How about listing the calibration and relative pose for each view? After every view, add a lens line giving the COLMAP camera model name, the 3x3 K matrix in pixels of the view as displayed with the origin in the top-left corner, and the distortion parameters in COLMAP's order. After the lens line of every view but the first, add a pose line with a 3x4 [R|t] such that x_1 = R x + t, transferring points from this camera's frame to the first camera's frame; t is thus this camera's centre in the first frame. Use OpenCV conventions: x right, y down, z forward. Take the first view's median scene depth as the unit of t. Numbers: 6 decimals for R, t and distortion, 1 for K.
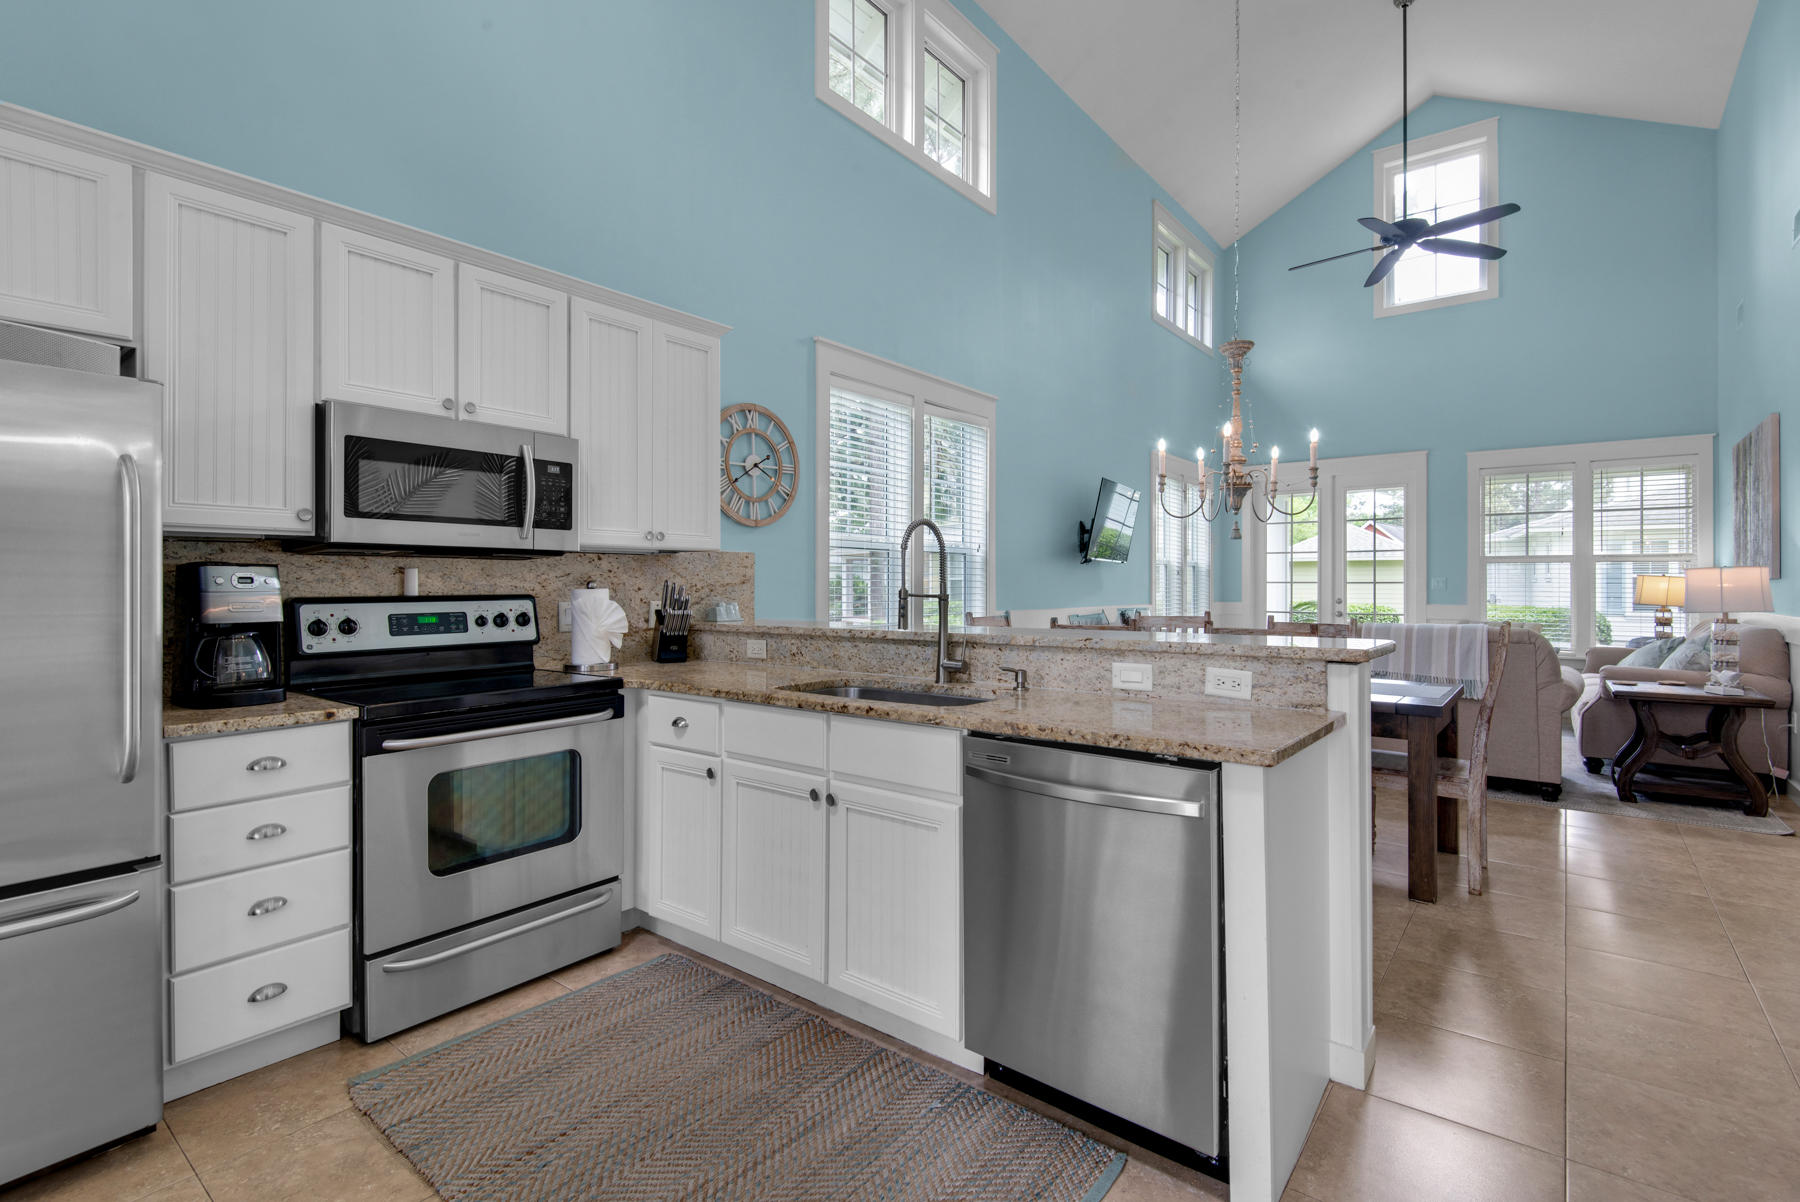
lens RADIAL K [[820.5, 0, 884.6], [0, 820.5, 583.7], [0, 0, 1]] dist [0.025100, -0.014287]
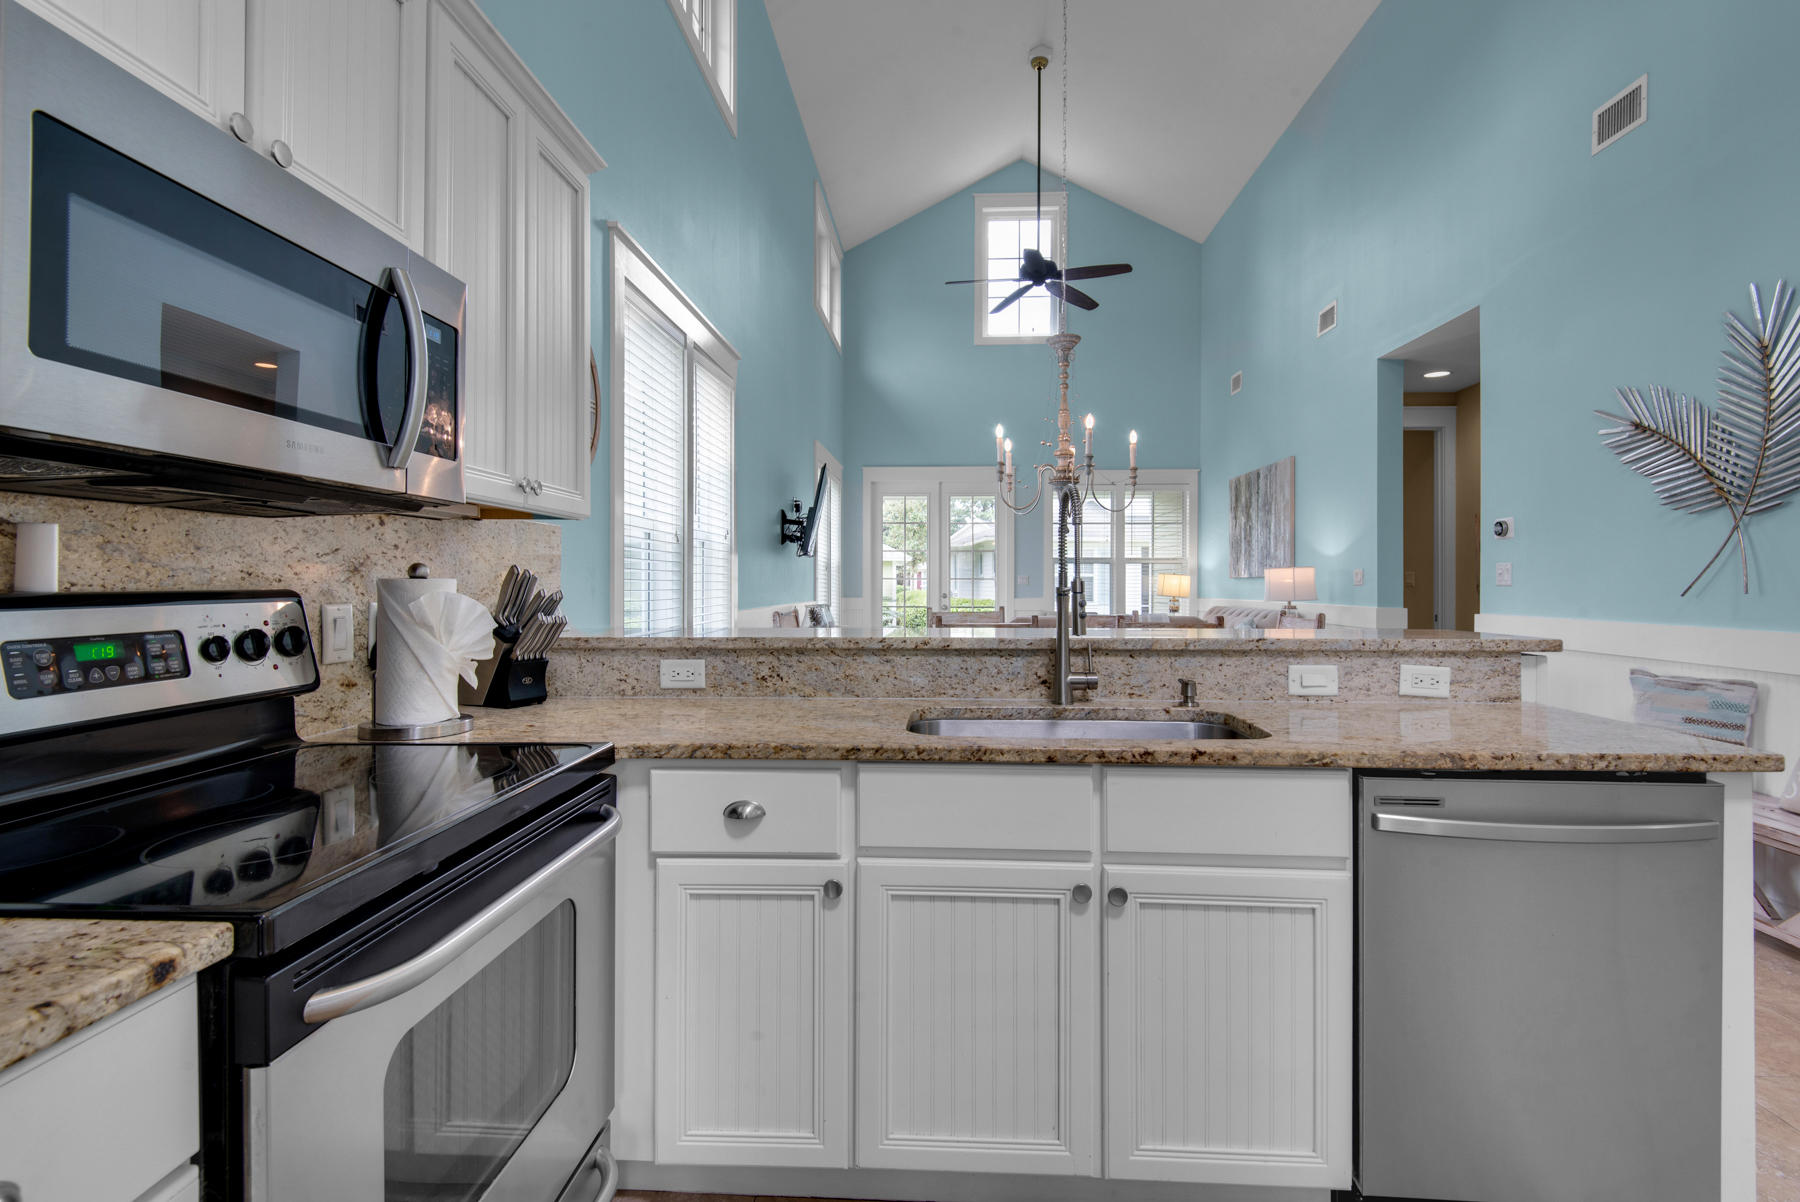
lens RADIAL K [[820.5, 0, 885.7], [0, 820.5, 594.0], [0, 0, 1]] dist [0.025100, -0.014287]
pose [[0.821631, -0.006636, 0.569982, -0.307973], [-0.002059, 0.999891, 0.014610, 0.005601], [-0.570016, -0.013178, 0.821528, 0.295530]]
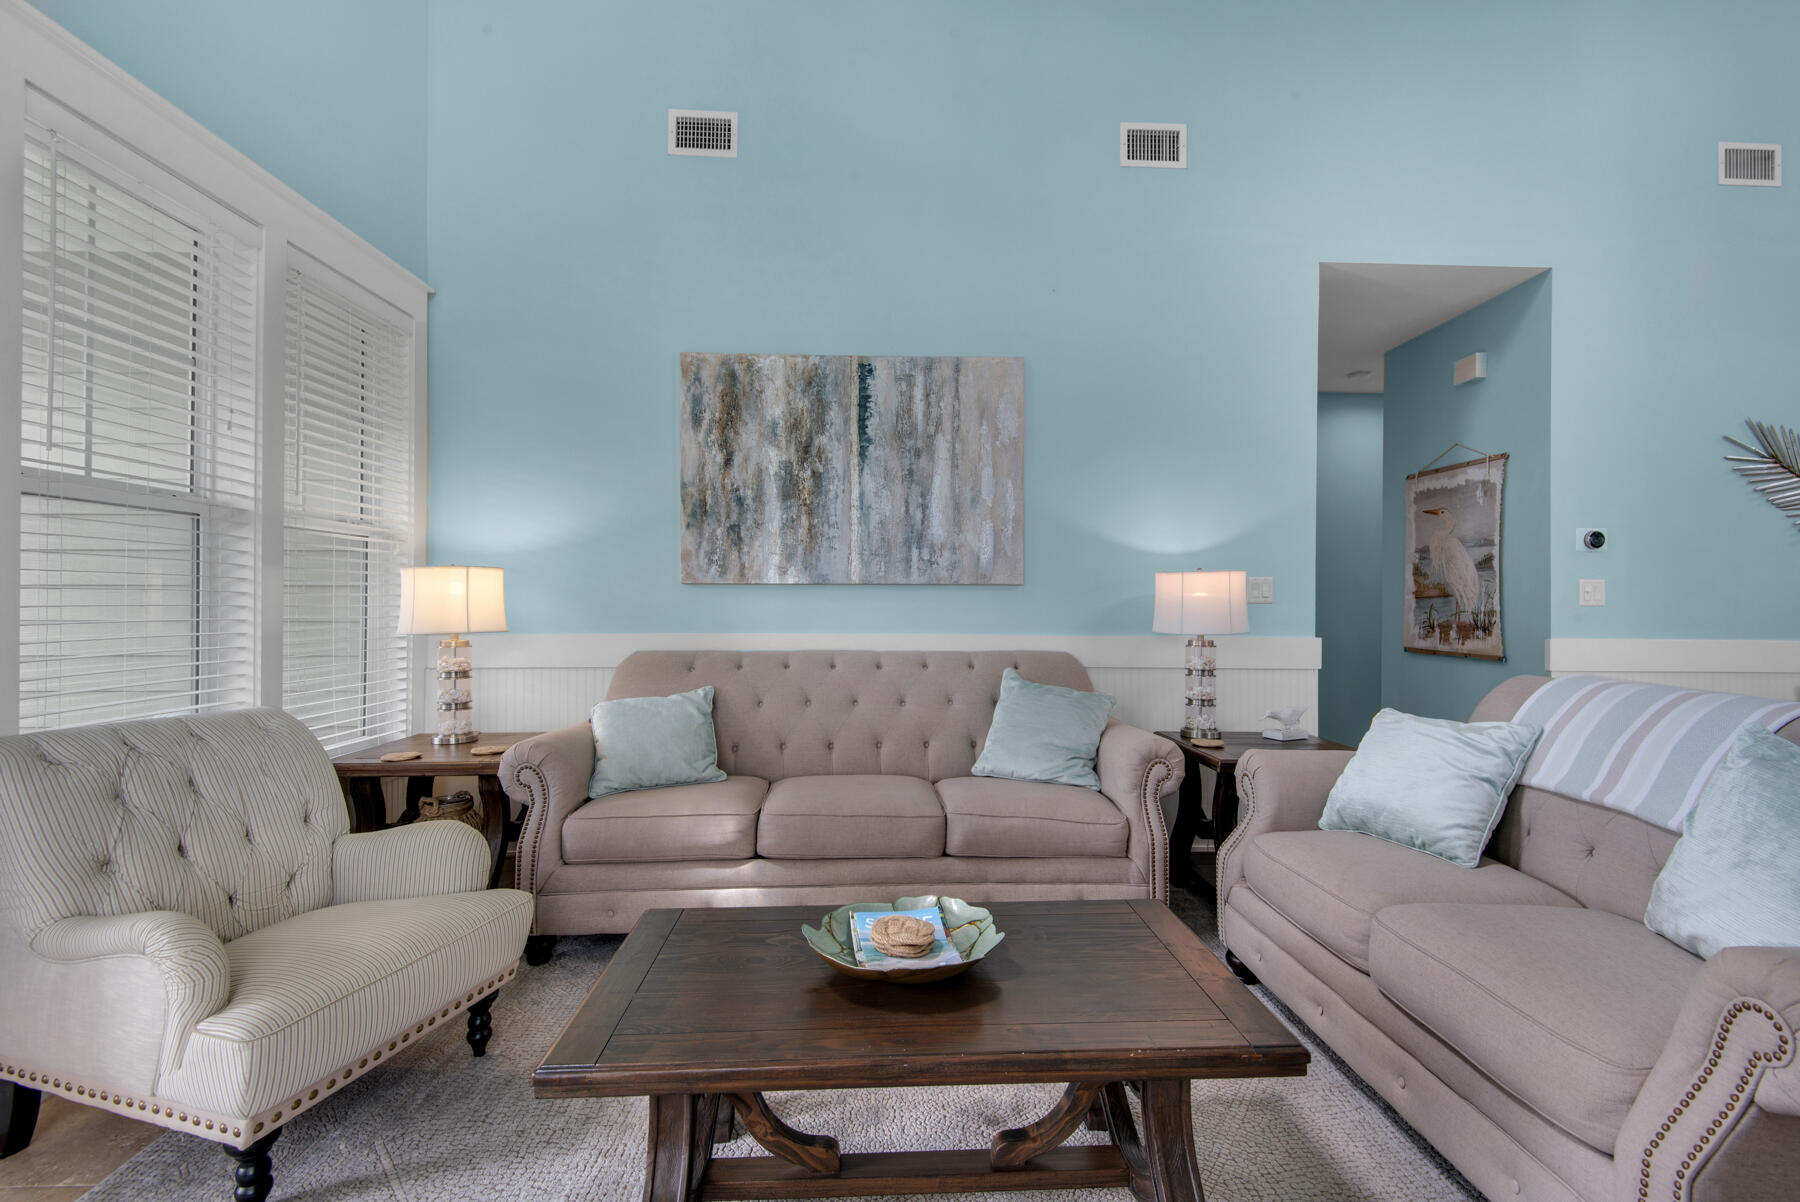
lens RADIAL K [[820.5, 0, 912.9], [0, 820.5, 596.2], [0, 0, 1]] dist [0.025100, -0.014287]
pose [[-0.655769, -0.000979, 0.754961, 0.716778], [-0.010410, 0.999916, -0.007746, 0.012726], [-0.754889, -0.012939, -0.655724, 1.846892]]
